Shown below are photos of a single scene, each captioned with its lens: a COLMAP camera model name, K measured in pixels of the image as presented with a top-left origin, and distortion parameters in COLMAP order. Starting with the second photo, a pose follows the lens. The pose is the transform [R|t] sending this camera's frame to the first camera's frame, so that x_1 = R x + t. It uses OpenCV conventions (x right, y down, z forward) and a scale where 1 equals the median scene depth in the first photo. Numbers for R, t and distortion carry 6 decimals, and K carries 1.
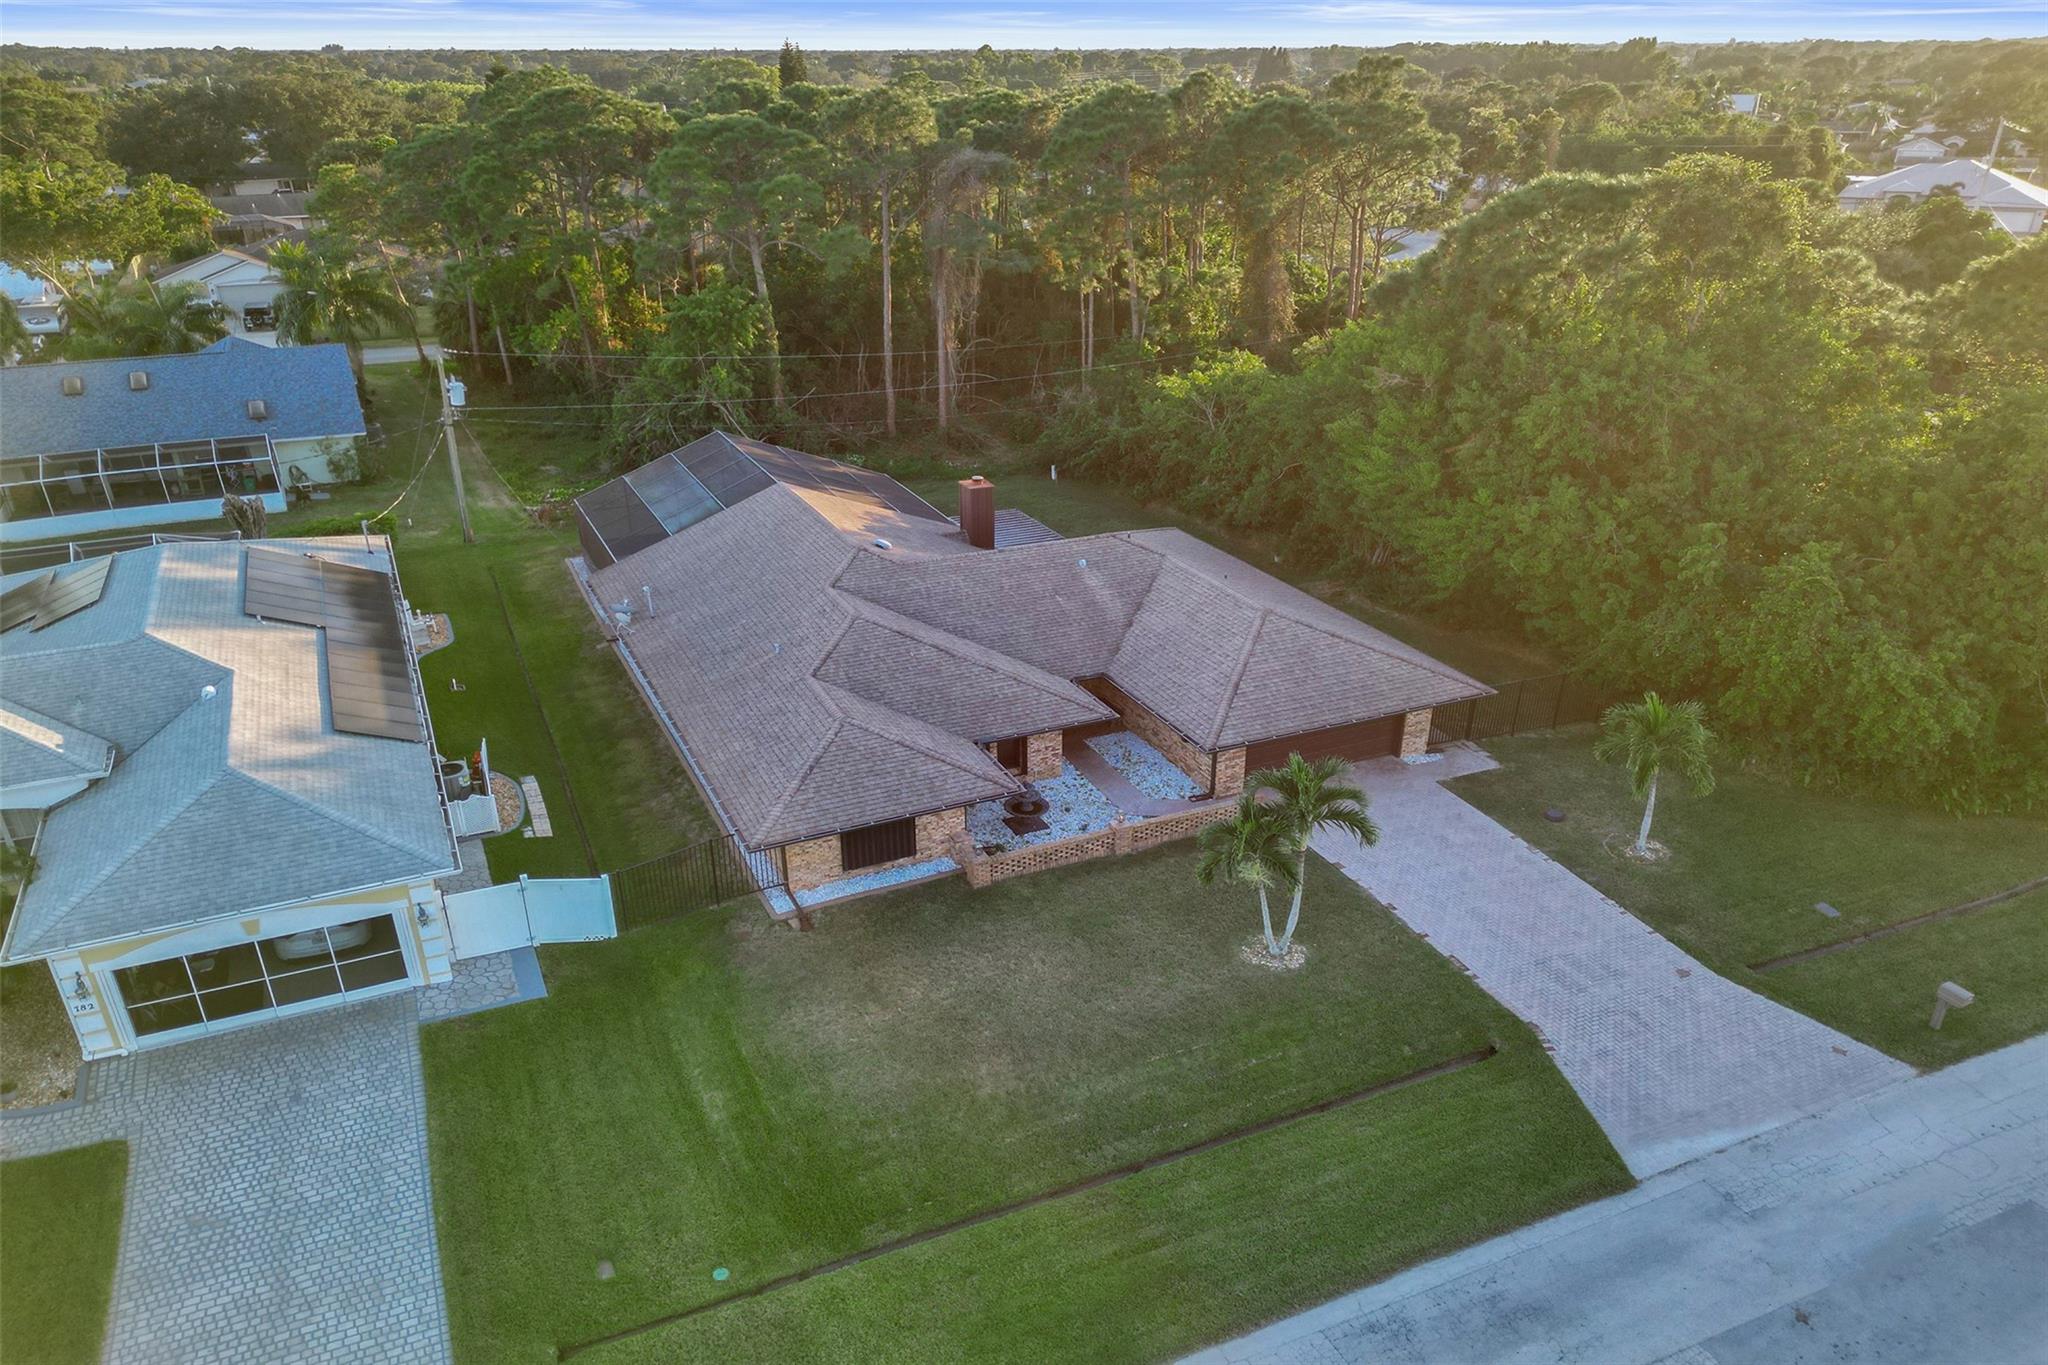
lens RADIAL K [[1427.8, 0, 1014.6], [0, 1427.8, 779.7], [0, 0, 1]] dist [0.084170, -0.083910]
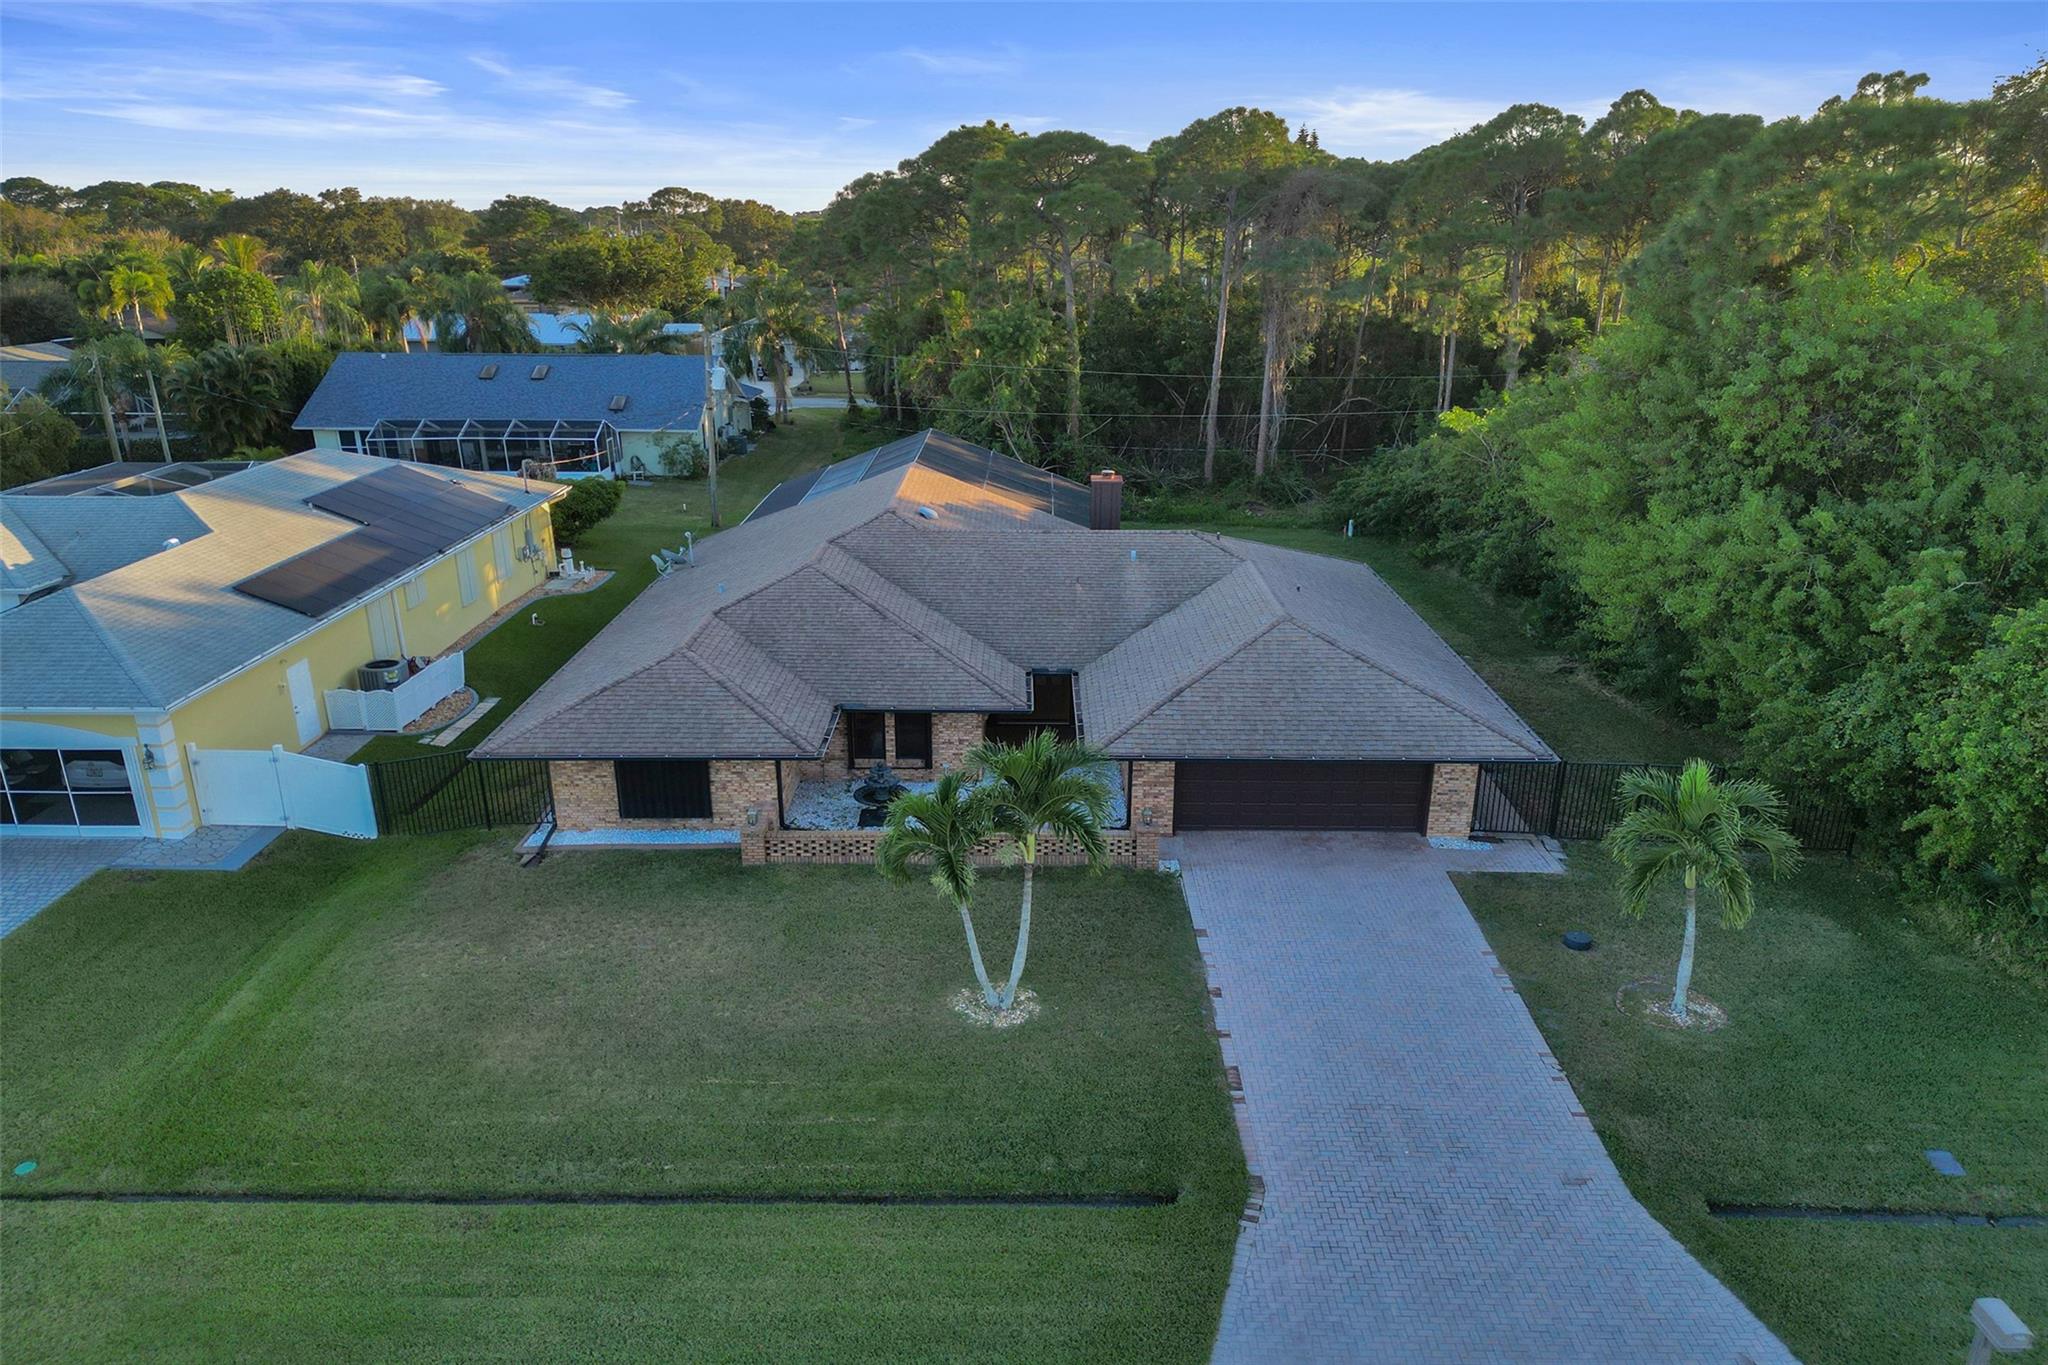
lens RADIAL K [[1461.4, 0, 1026.5], [0, 1461.4, 727.7], [0, 0, 1]] dist [0.074082, -0.080982]
pose [[0.907363, 0.144212, -0.394835, 0.431113], [-0.195085, 0.976494, -0.091661, 0.044356], [0.372335, 0.160196, 0.914168, 0.276876]]
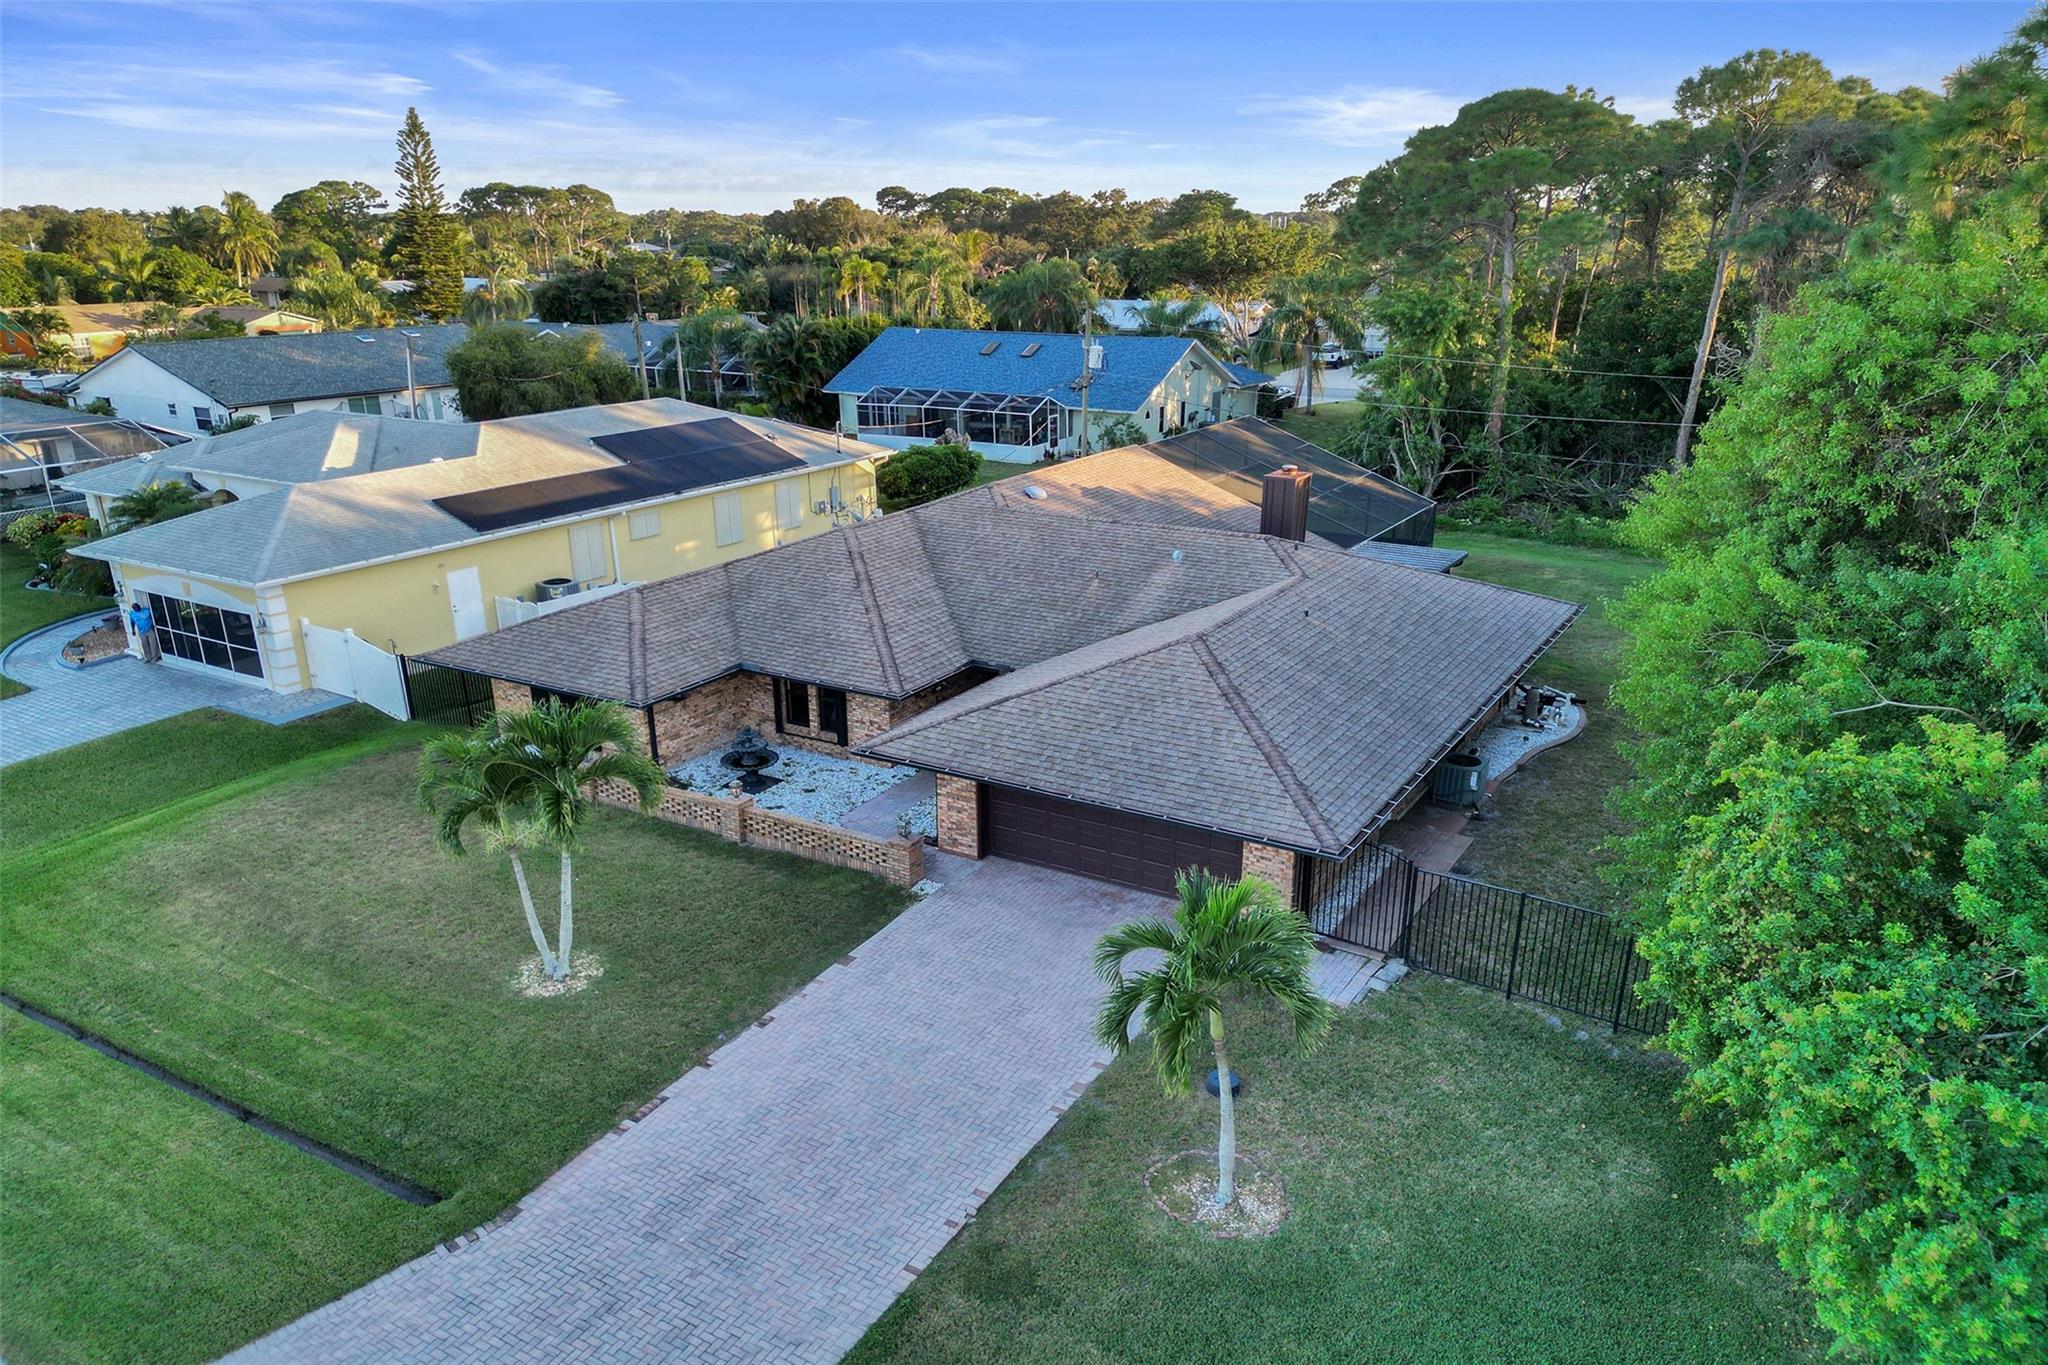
lens RADIAL K [[1456.7, 0, 1027.1], [0, 1456.7, 727.4], [0, 0, 1]] dist [0.083422, -0.073301]
pose [[0.567256, 0.272007, -0.777324, 0.769461], [-0.369160, 0.927723, 0.055240, -0.105858], [0.736167, 0.255622, 0.626671, 0.631564]]
